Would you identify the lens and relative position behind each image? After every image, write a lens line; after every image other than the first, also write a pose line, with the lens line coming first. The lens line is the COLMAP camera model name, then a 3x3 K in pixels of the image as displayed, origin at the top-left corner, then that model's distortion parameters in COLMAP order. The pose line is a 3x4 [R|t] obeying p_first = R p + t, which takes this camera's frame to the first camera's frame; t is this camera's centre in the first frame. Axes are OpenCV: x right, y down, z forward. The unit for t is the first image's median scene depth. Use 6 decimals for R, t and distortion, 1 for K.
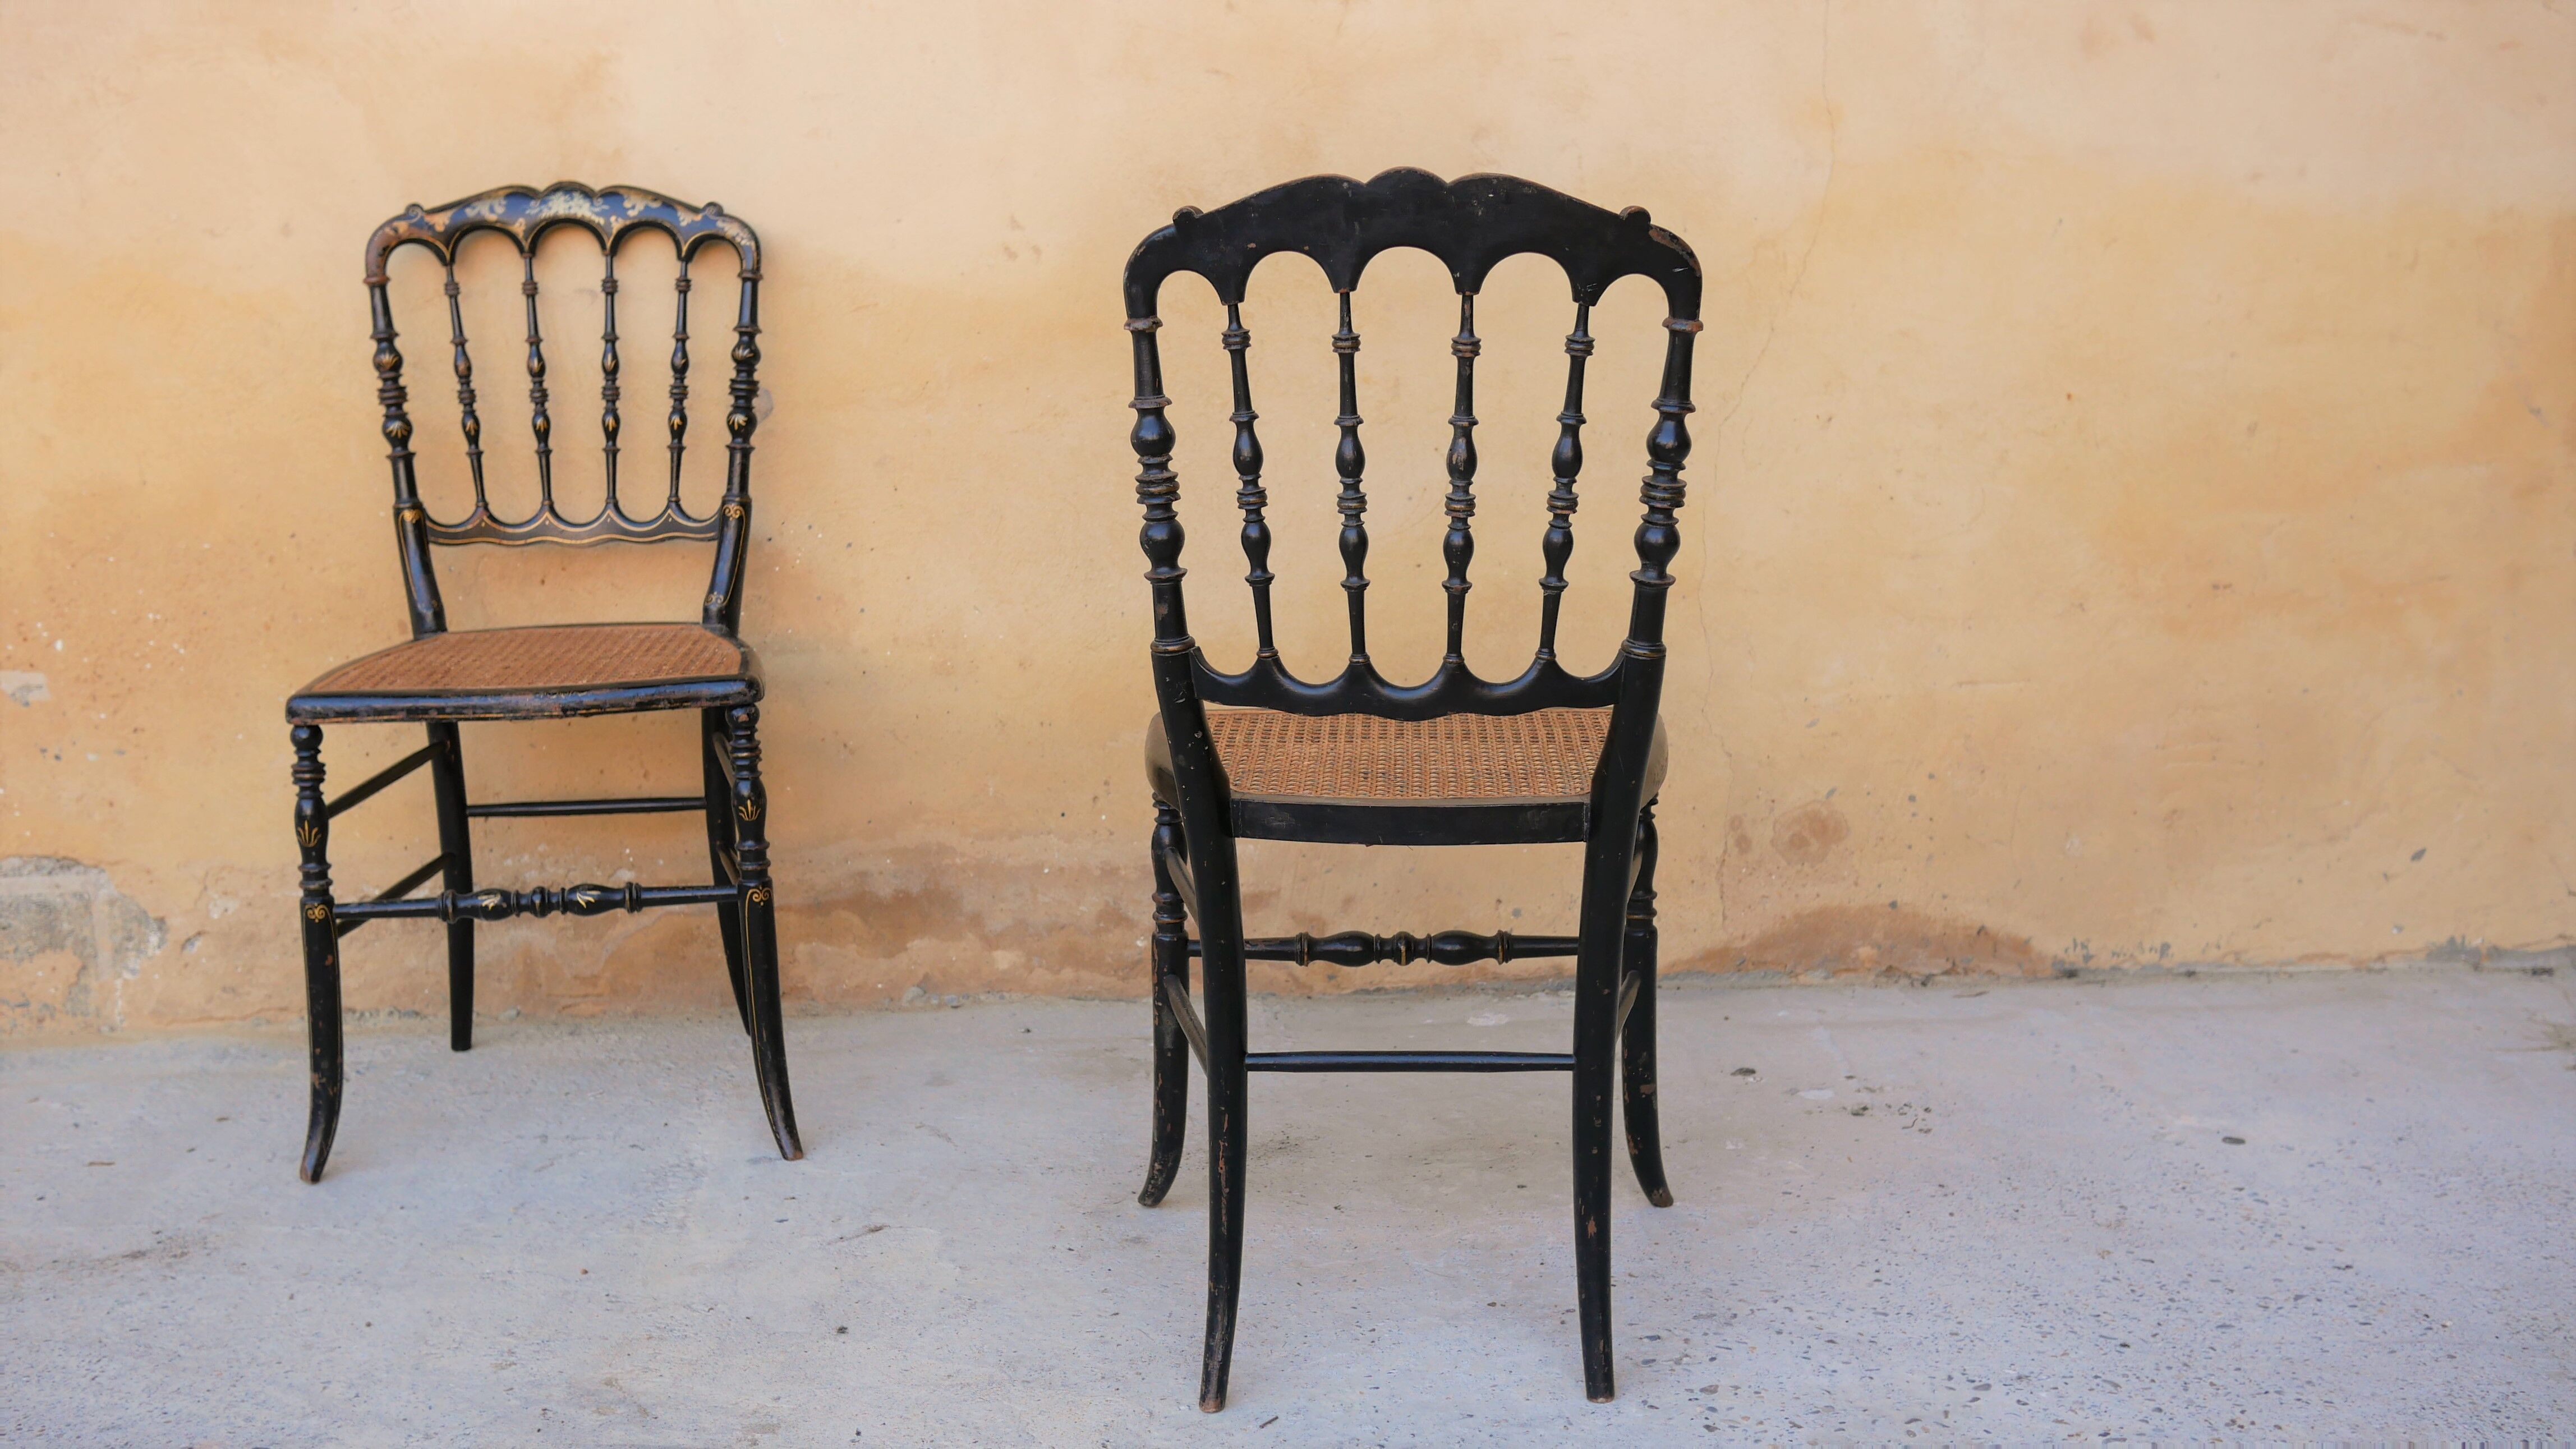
lens RADIAL K [[2881.5, 0, 1282.1], [0, 2881.5, 730.5], [0, 0, 1]] dist [-0.017916, 0.022184]
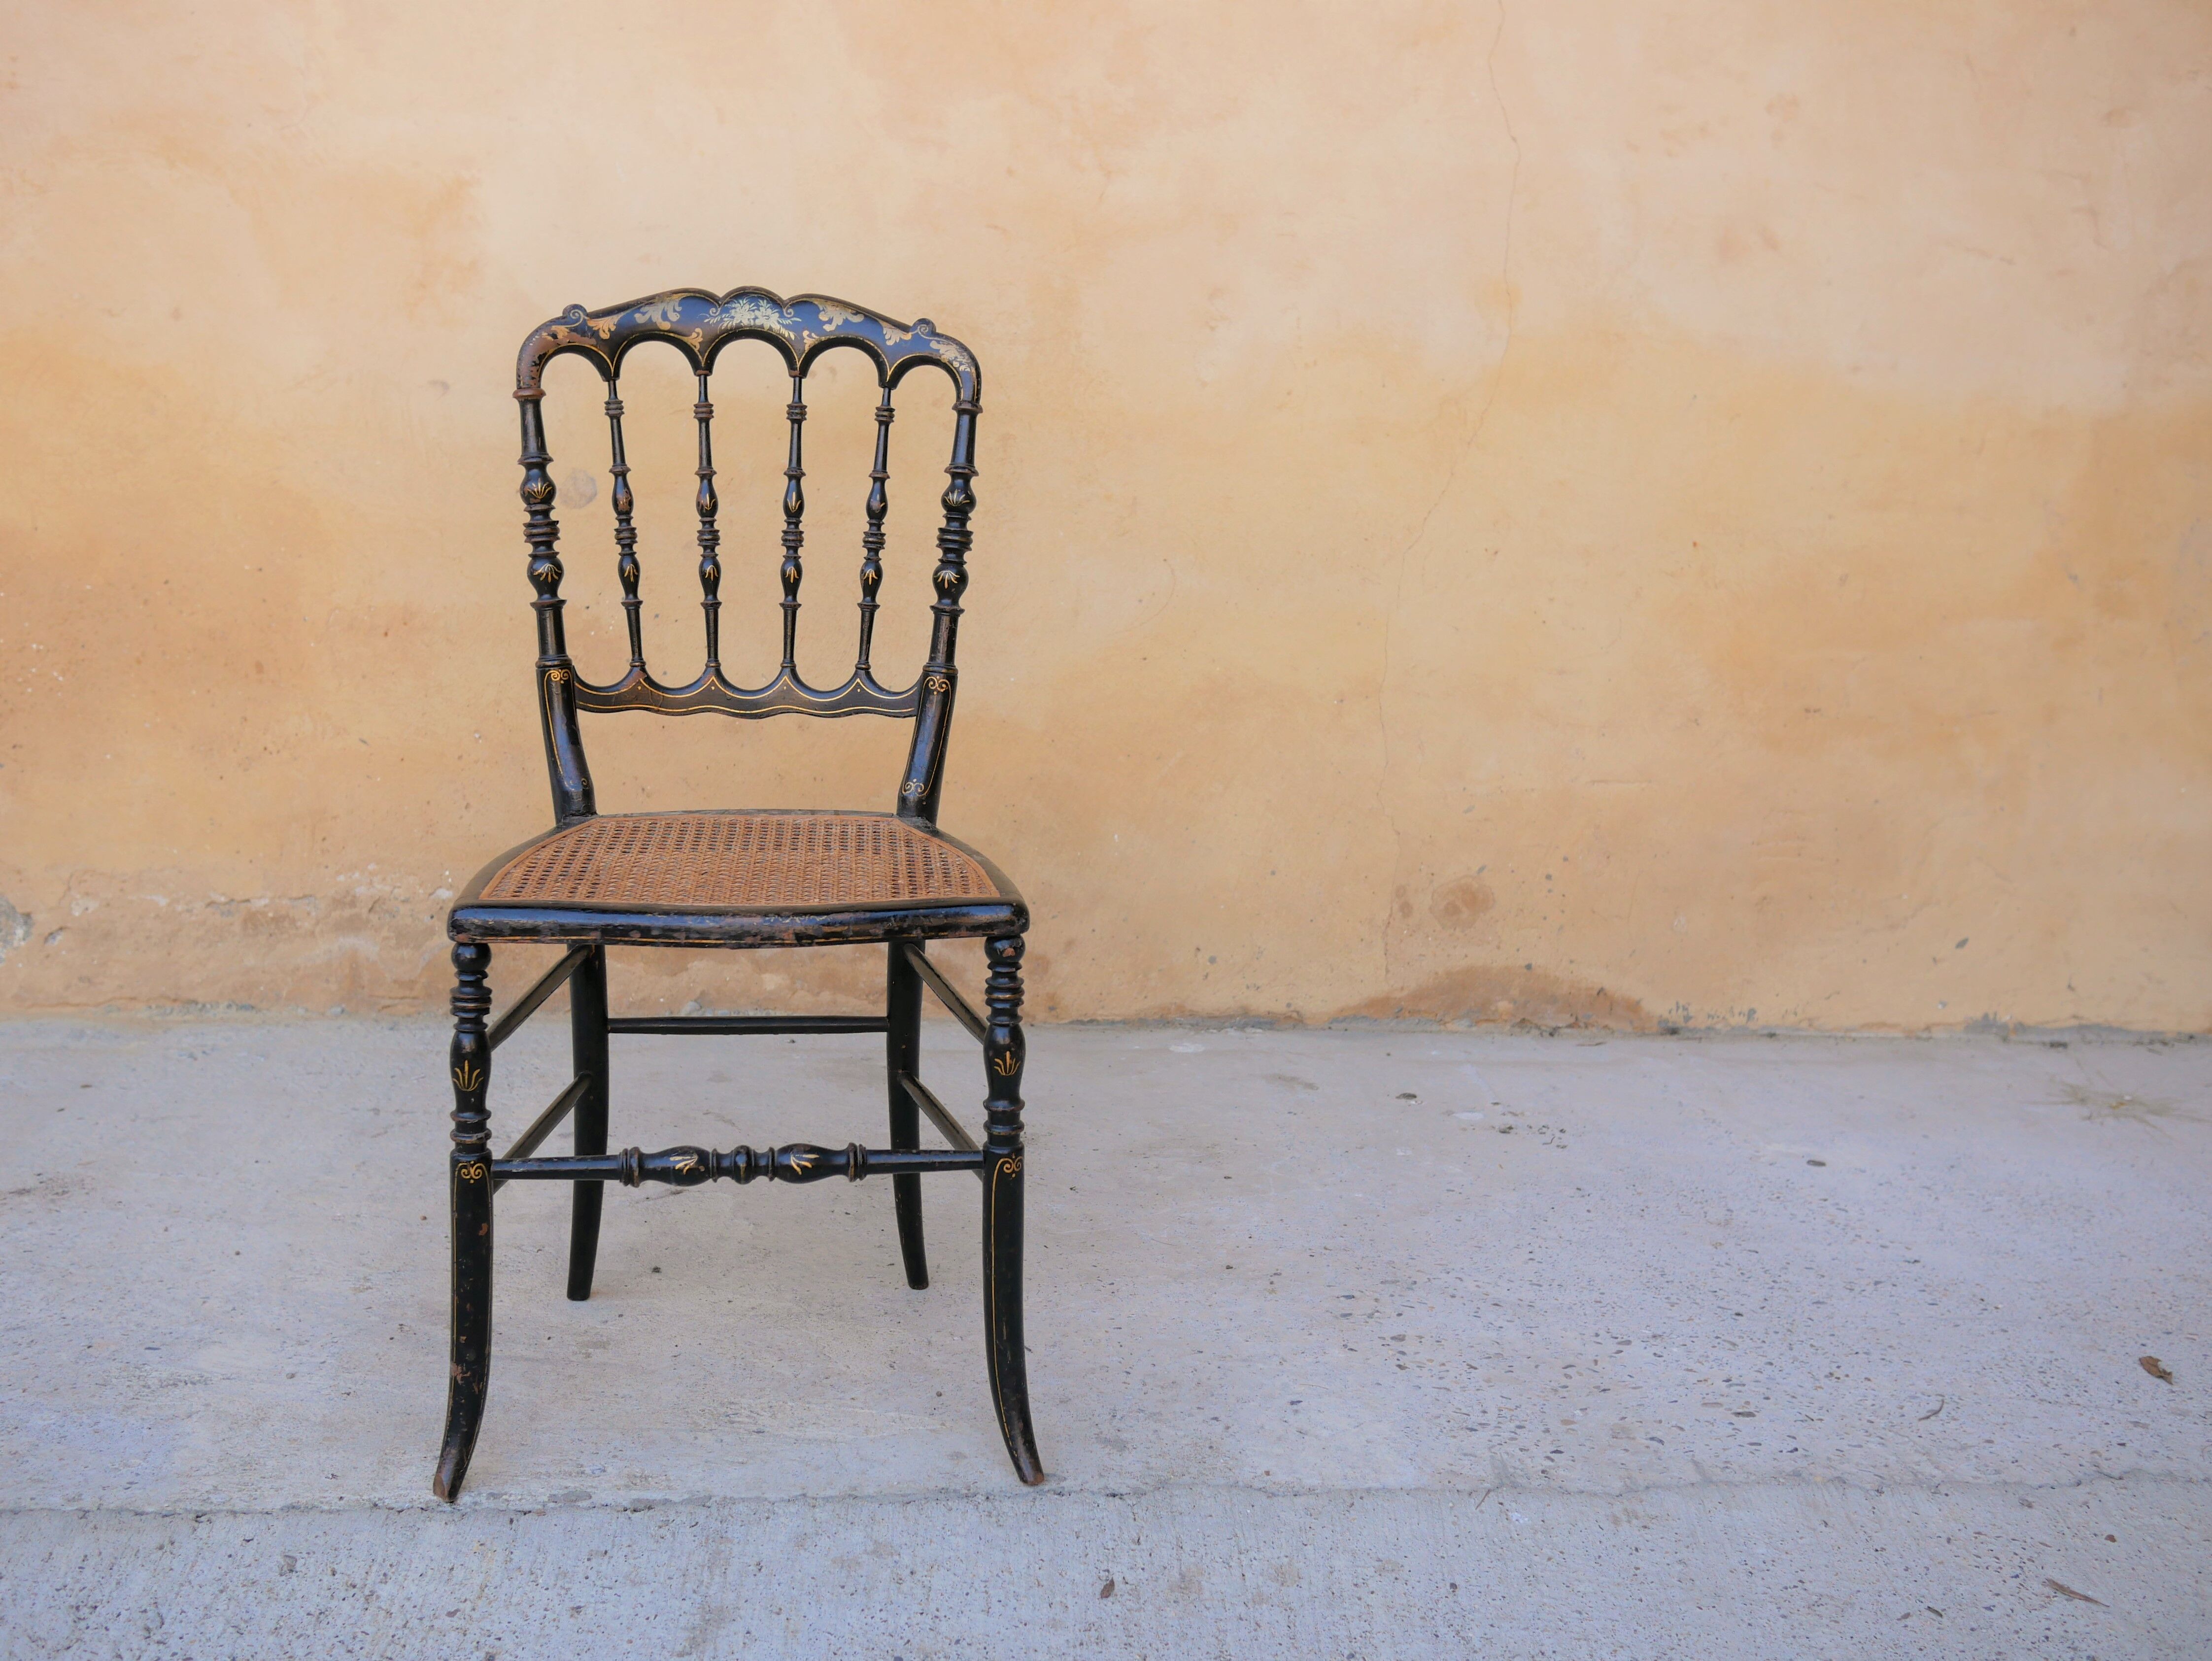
lens RADIAL K [[2530.7, 0, 1101.2], [0, 2530.7, 828.8], [0, 0, 1]] dist [-0.018799, 0.025015]
pose [[0.996385, 0.045531, 0.071722, -0.042022], [-0.044606, 0.998900, -0.014450, 0.028296], [-0.072301, 0.011199, 0.997320, -0.025666]]
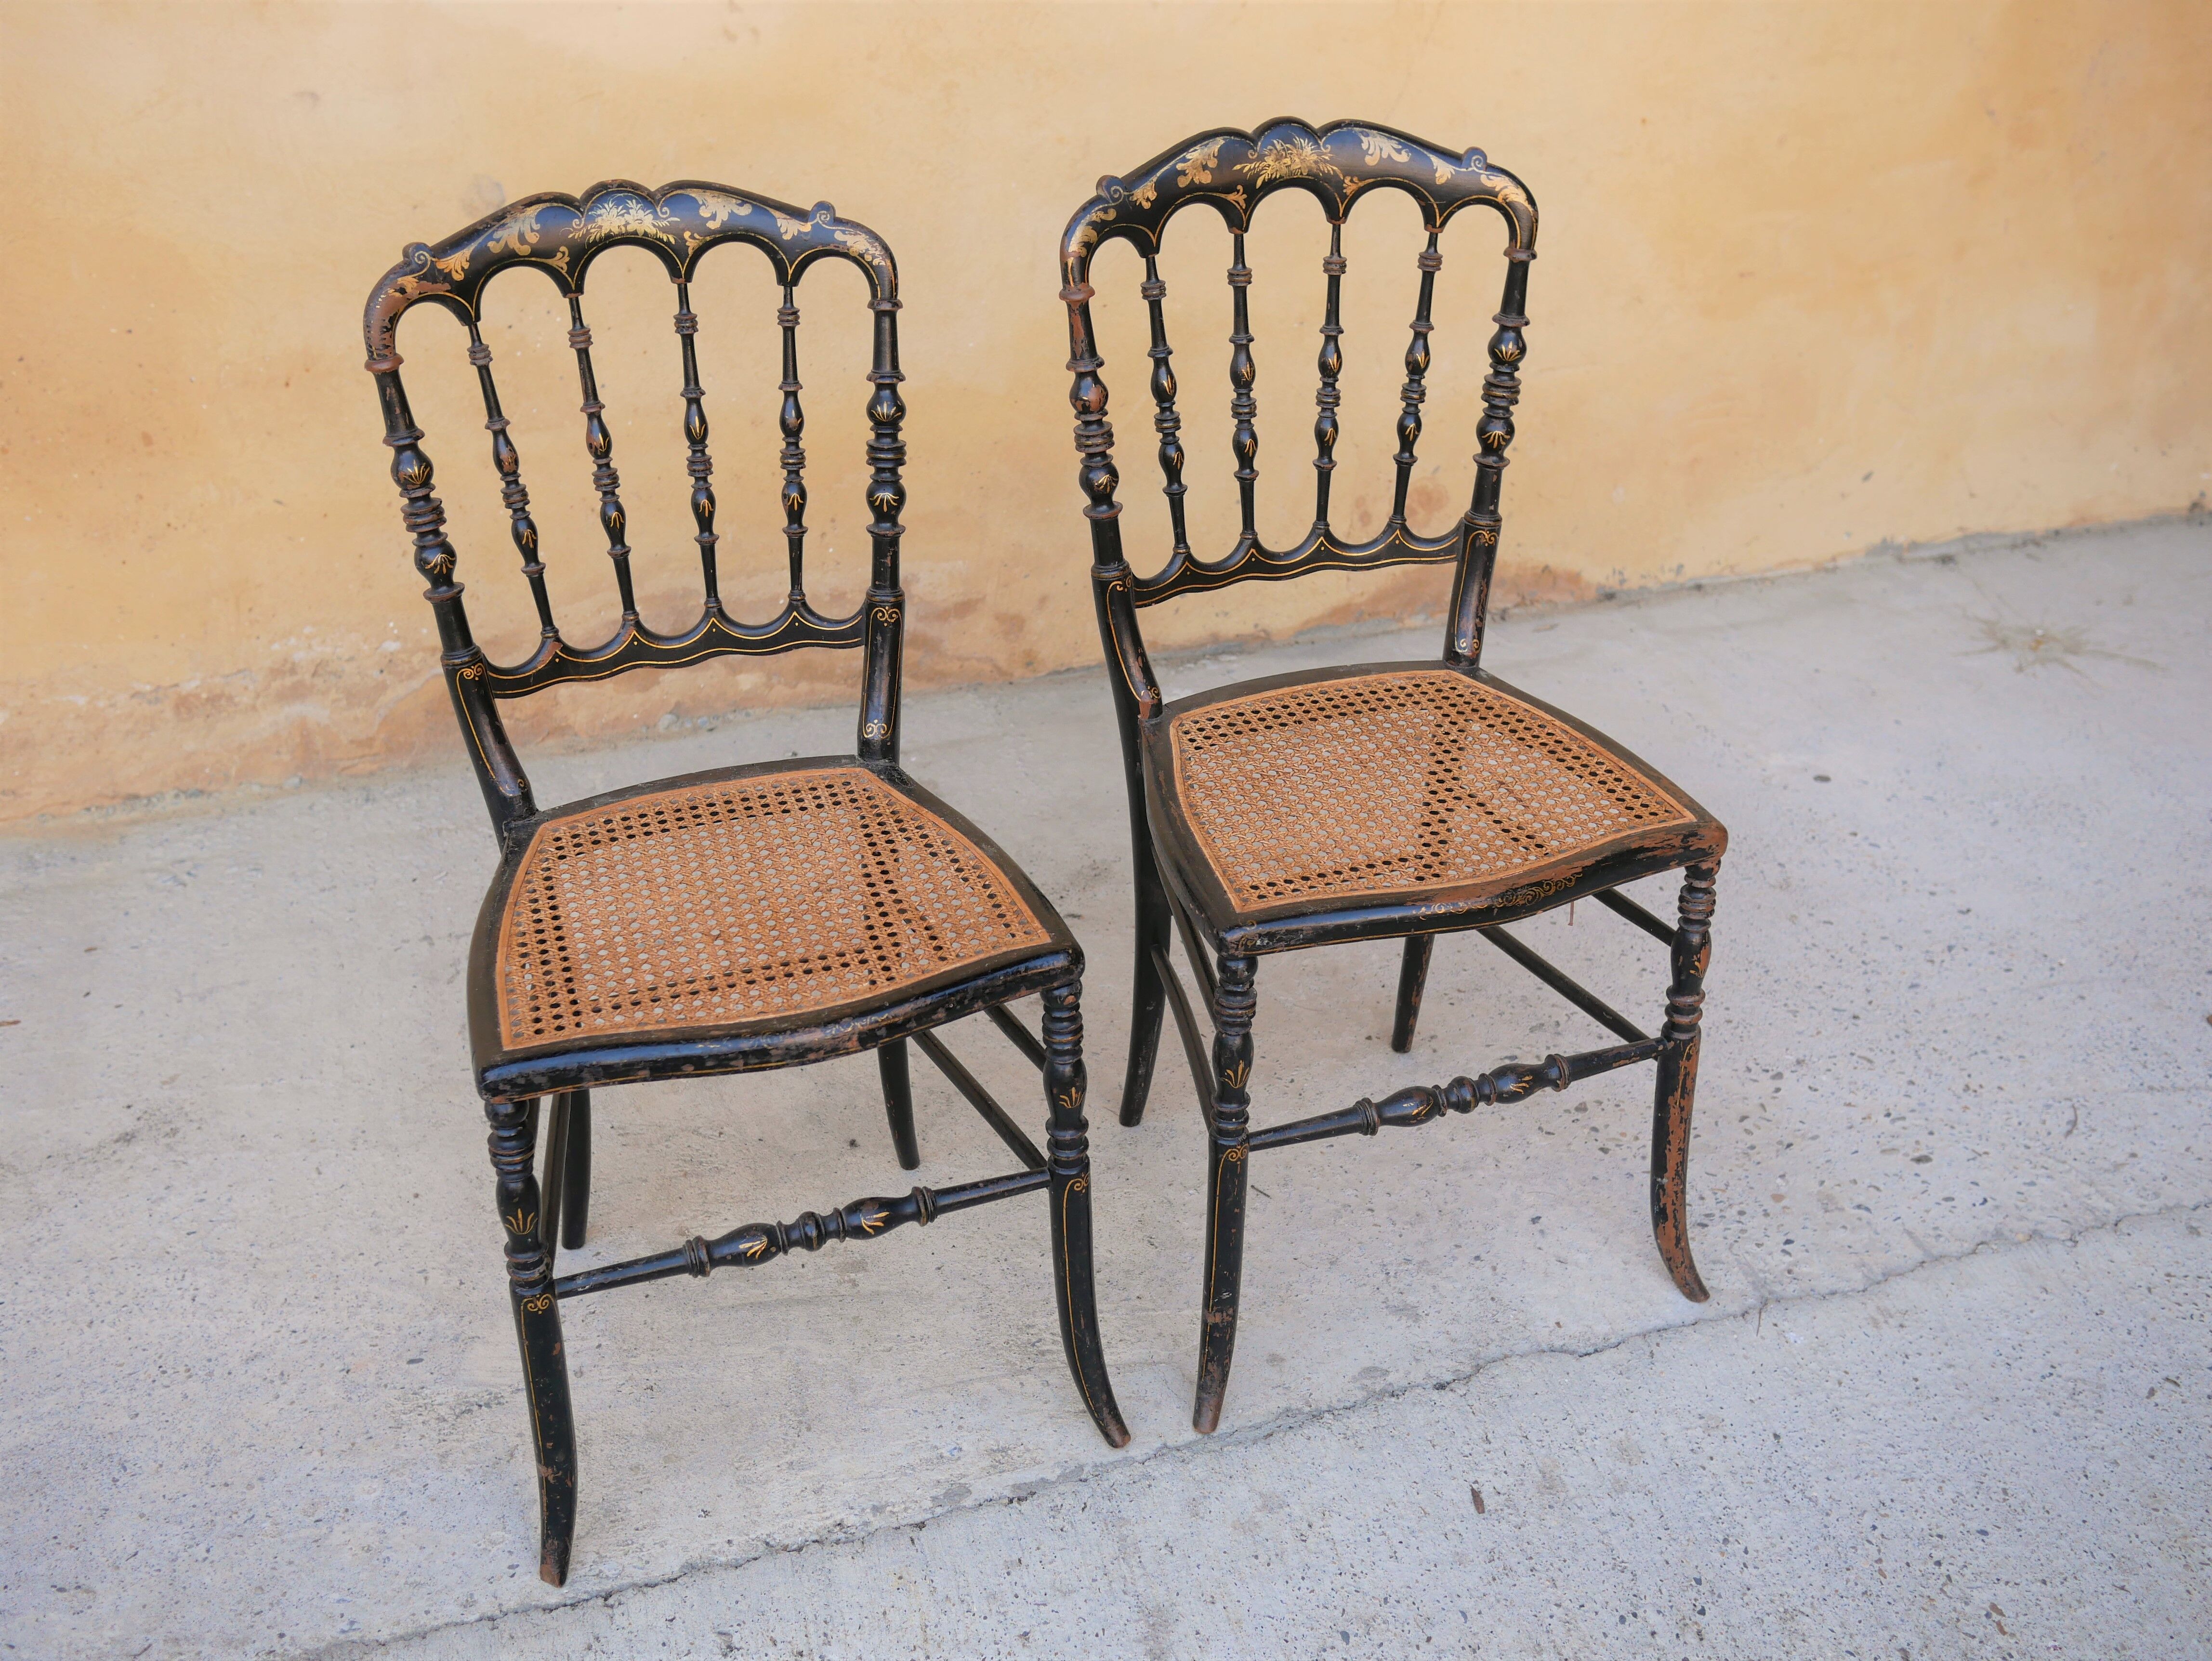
lens RADIAL K [[2474.4, 0, 1106.0], [0, 2474.4, 830.5], [0, 0, 1]] dist [-0.021069, 0.033915]
pose [[0.959094, -0.121246, 0.255808, -0.224862], [0.036618, 0.949180, 0.312597, -0.166623], [-0.280709, -0.290443, 0.914792, 0.074913]]
